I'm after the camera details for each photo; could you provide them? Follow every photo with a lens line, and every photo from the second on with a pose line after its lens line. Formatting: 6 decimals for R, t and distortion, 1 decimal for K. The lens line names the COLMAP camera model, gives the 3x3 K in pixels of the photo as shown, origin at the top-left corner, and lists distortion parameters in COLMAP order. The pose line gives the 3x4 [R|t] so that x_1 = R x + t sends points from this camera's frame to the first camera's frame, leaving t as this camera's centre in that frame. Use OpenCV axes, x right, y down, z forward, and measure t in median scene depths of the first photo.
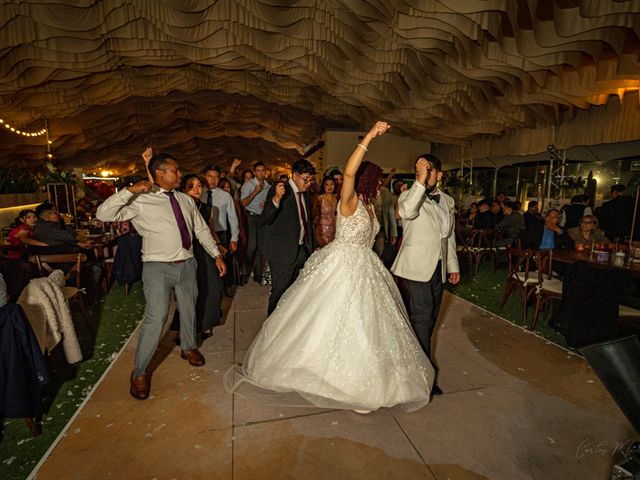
lens RADIAL K [[341.4, 0, 316.7], [0, 341.4, 239.7], [0, 0, 1]] dist [0.000333, 0.001492]
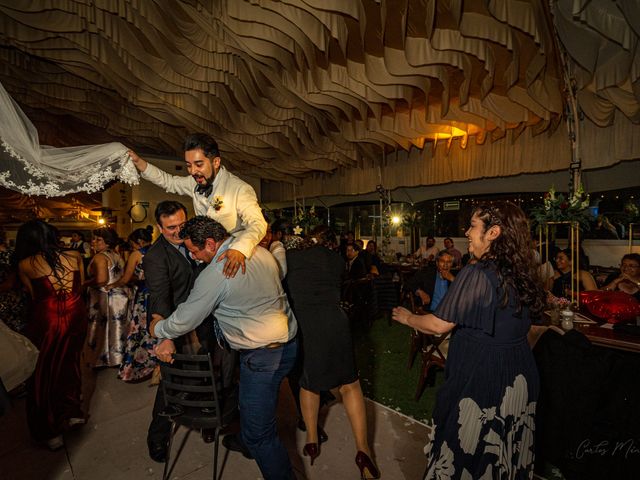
lens RADIAL K [[341.4, 0, 316.7], [0, 341.4, 239.7], [0, 0, 1]] dist [0.000333, 0.001492]
pose [[0.872743, -0.028974, 0.487320, 0.023441], [0.085764, 0.991812, -0.094627, -0.035259], [-0.480588, 0.124380, 0.868081, 0.234616]]
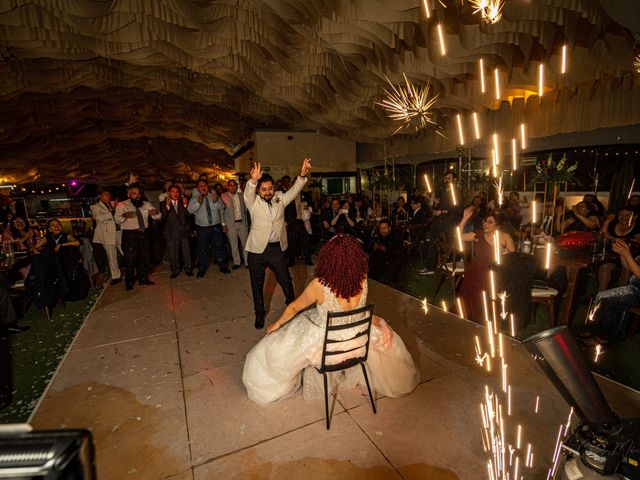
lens RADIAL K [[333.4, 0, 320.0], [0, 333.4, 240.0], [0, 0, 1]] dist [-0.002371, 0.000116]
pose [[0.976322, -0.069503, 0.204854, -0.012031], [0.067003, 0.997569, 0.019125, -0.013196], [-0.205685, -0.004947, 0.978606, 0.013713]]
